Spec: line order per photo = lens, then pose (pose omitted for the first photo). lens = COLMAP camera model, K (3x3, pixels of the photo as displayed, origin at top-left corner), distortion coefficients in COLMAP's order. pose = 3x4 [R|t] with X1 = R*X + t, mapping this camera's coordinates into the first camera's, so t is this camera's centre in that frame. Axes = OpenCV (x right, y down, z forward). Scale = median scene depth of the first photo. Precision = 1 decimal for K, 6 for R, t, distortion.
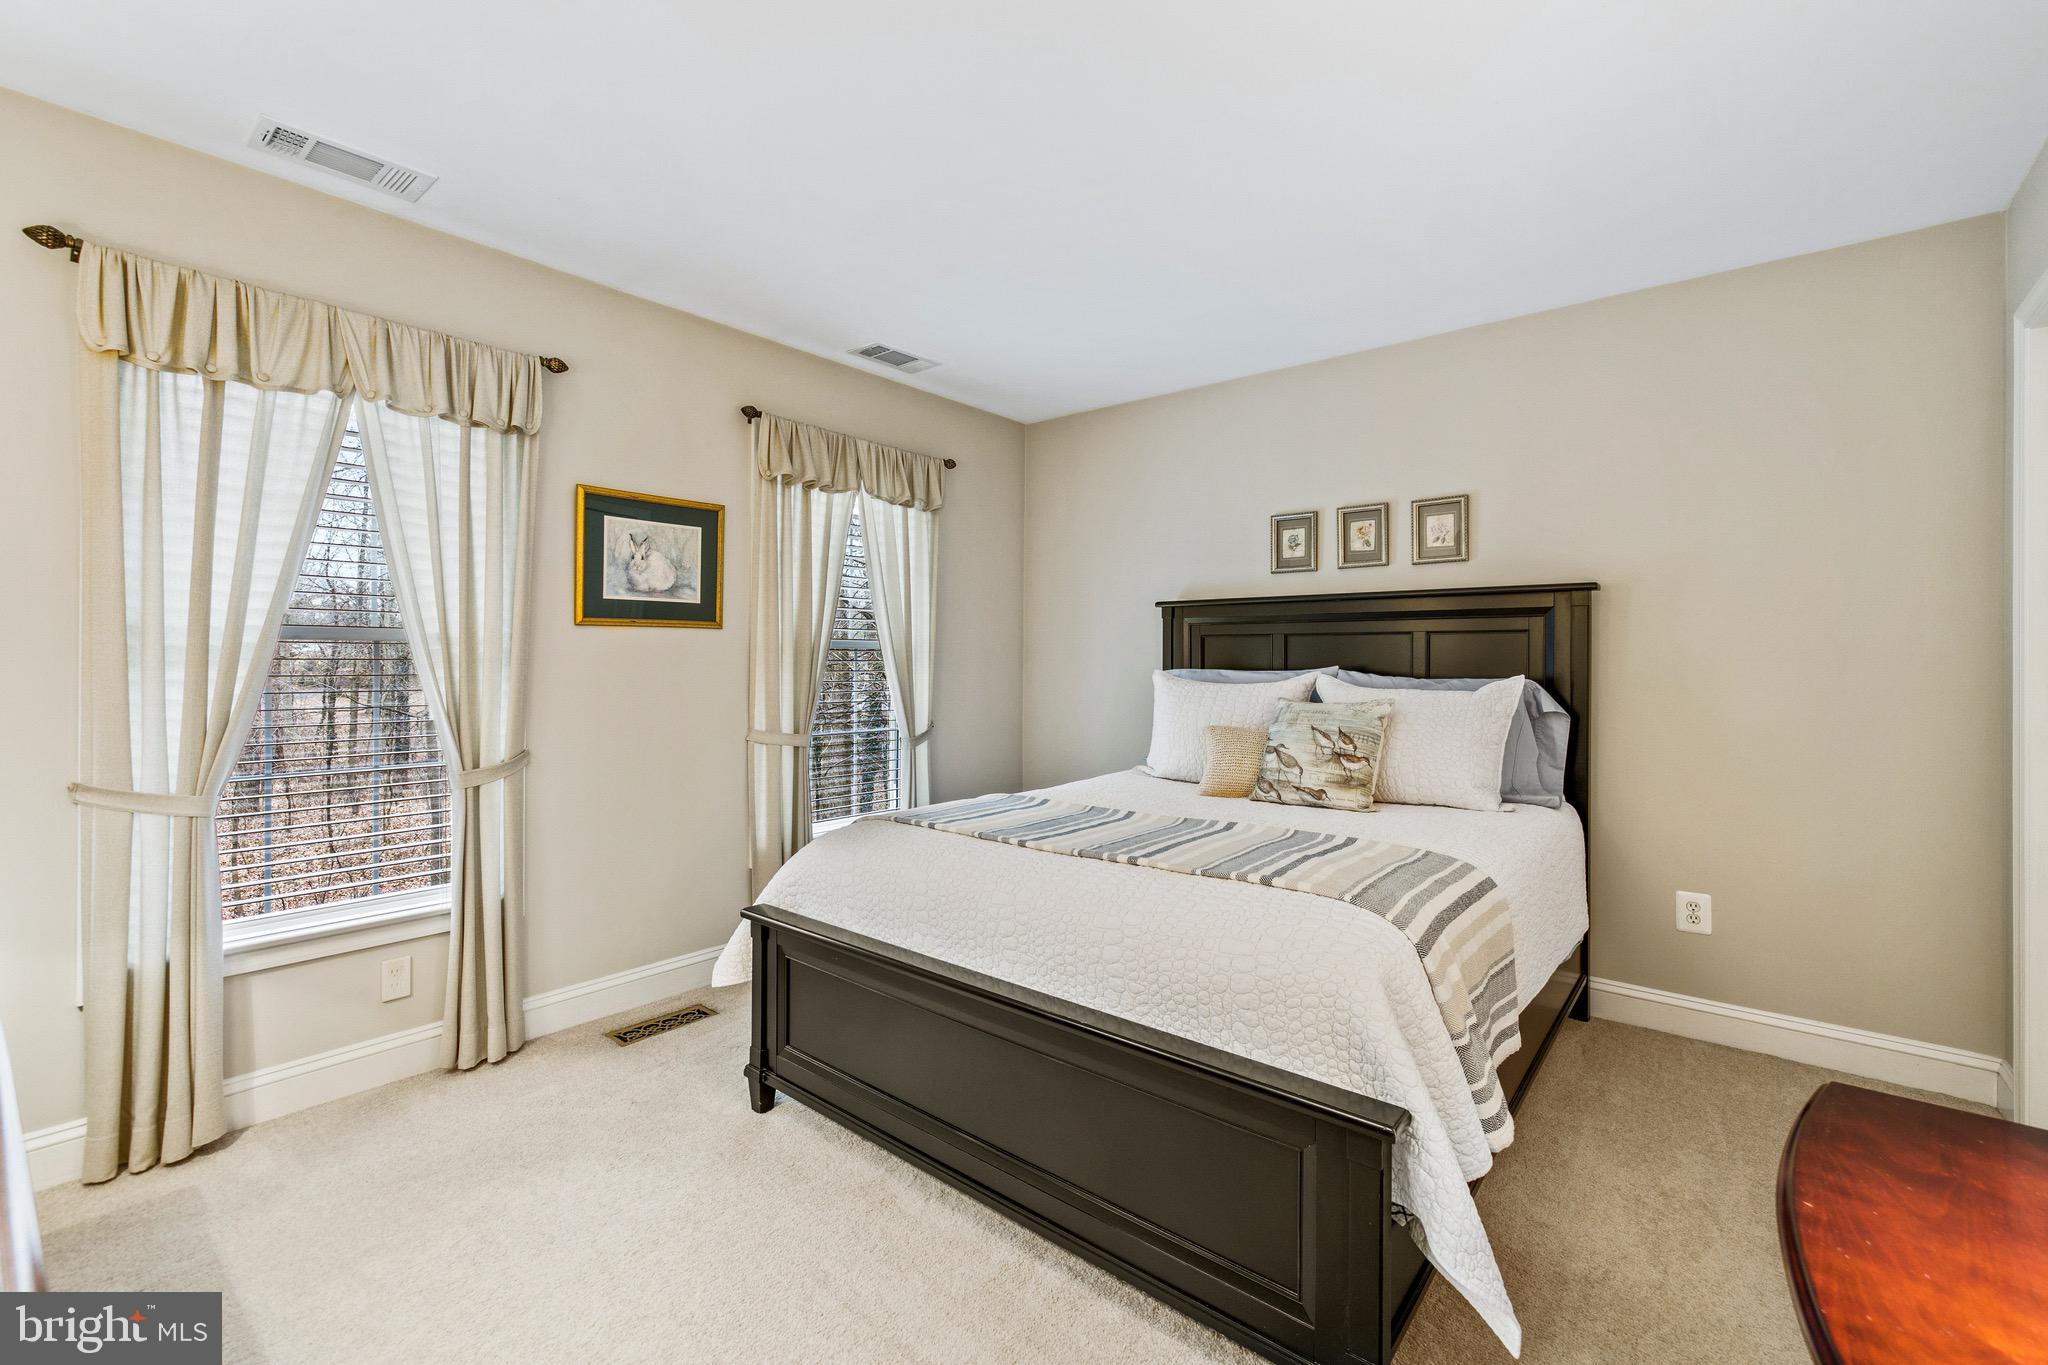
lens RADIAL K [[863.0, 0, 1025.4], [0, 863.0, 670.8], [0, 0, 1]] dist [0.000919, 0.000283]
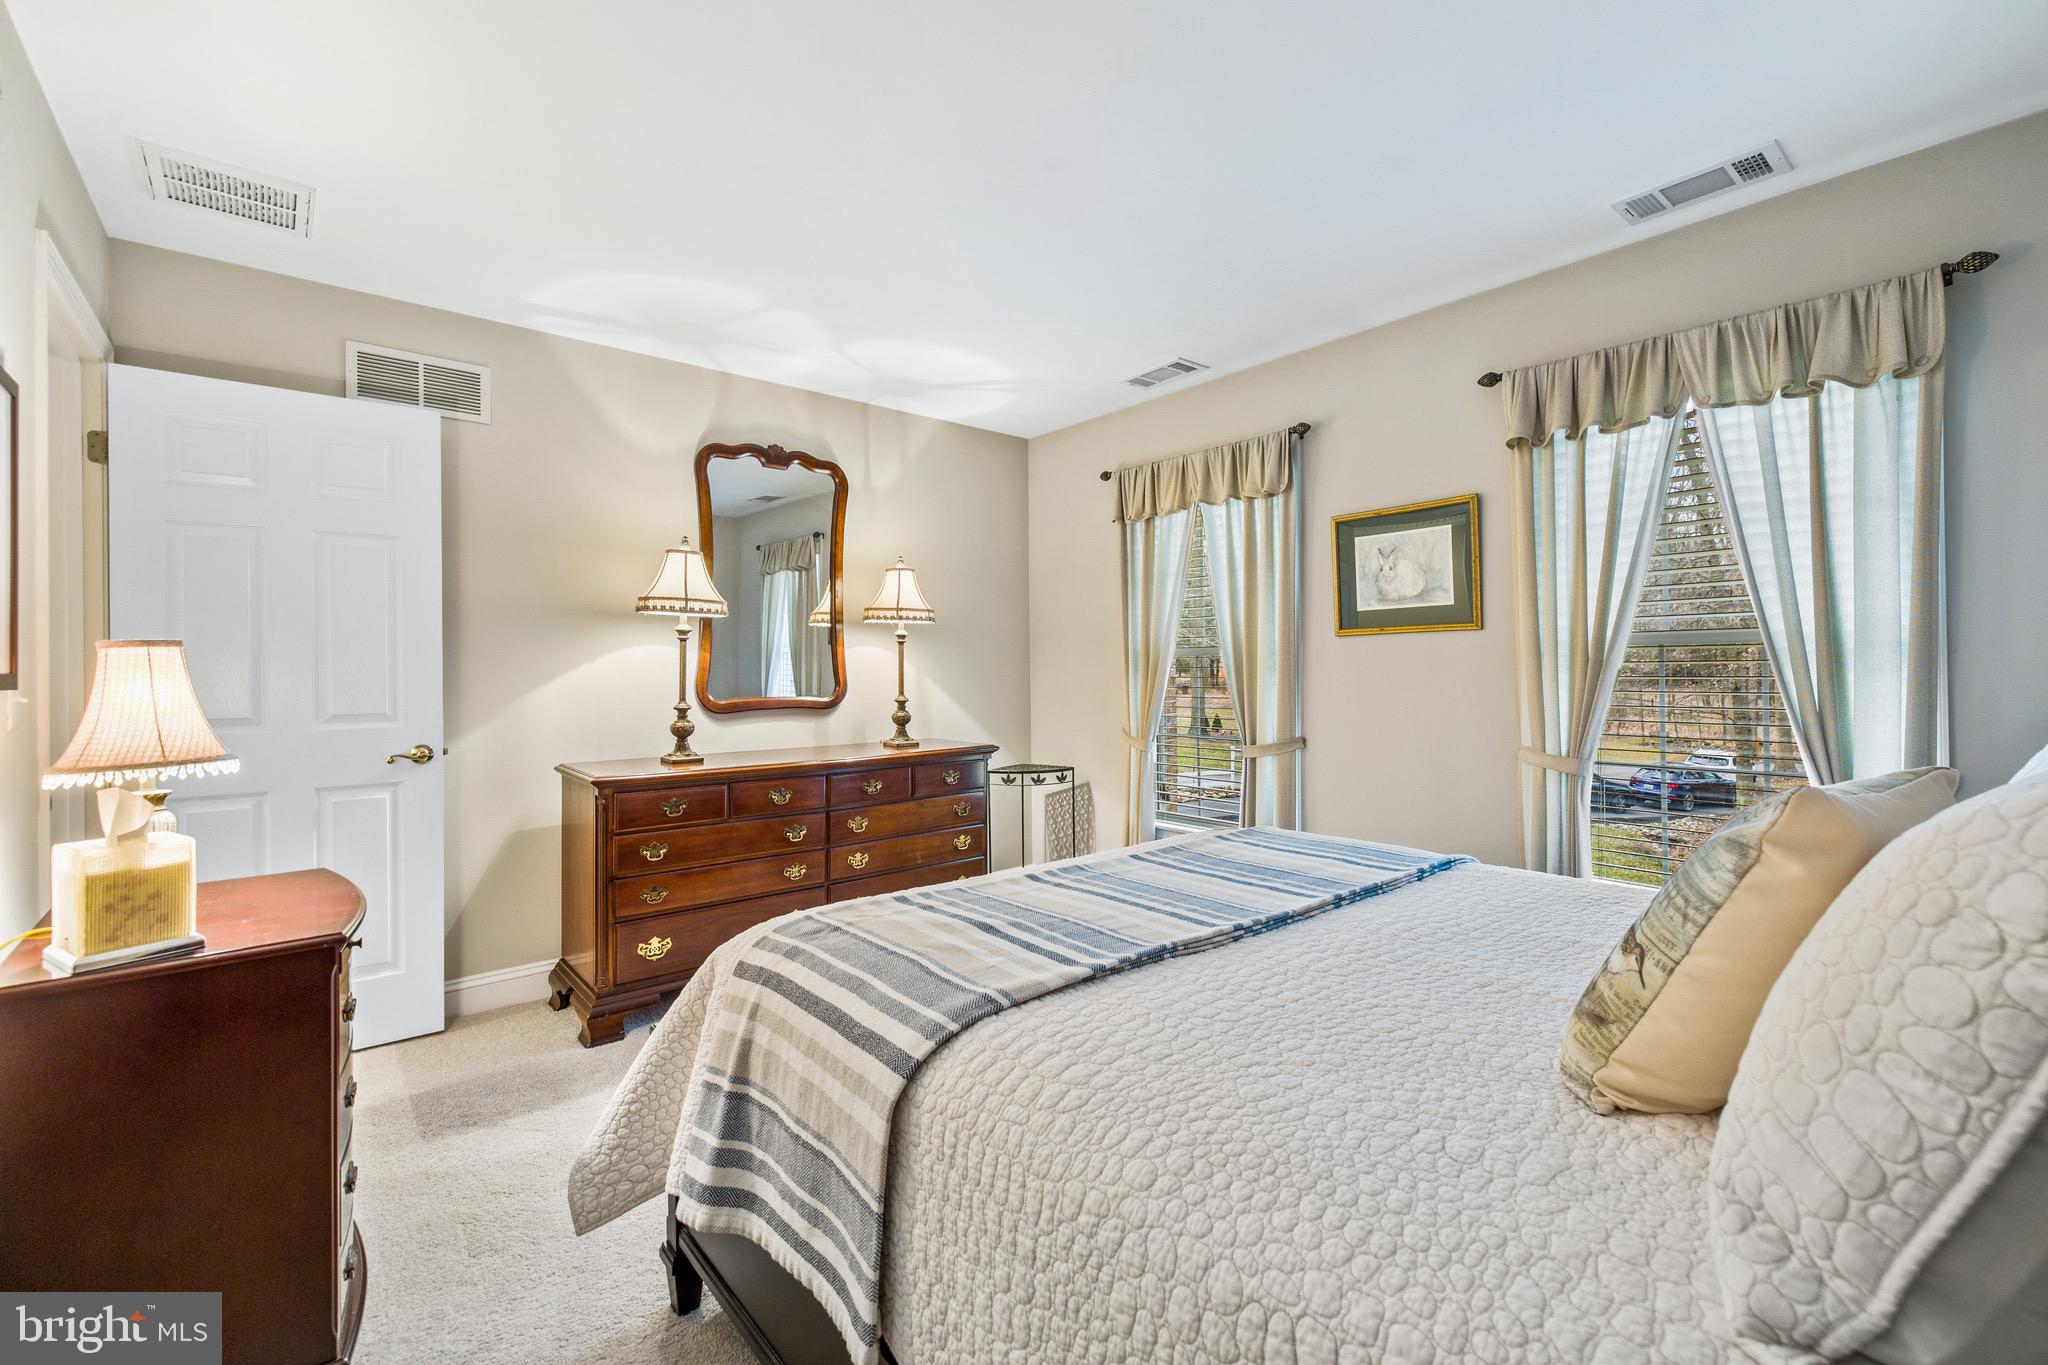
lens RADIAL K [[806.7, 0, 1026.0], [0, 806.7, 671.7], [0, 0, 1]] dist [-0.001099, -0.000118]
pose [[-0.135706, 0.001326, -0.990748, 0.577218], [-0.002040, 0.999997, 0.001618, -0.005161], [0.990747, 0.002241, -0.135703, 0.673187]]
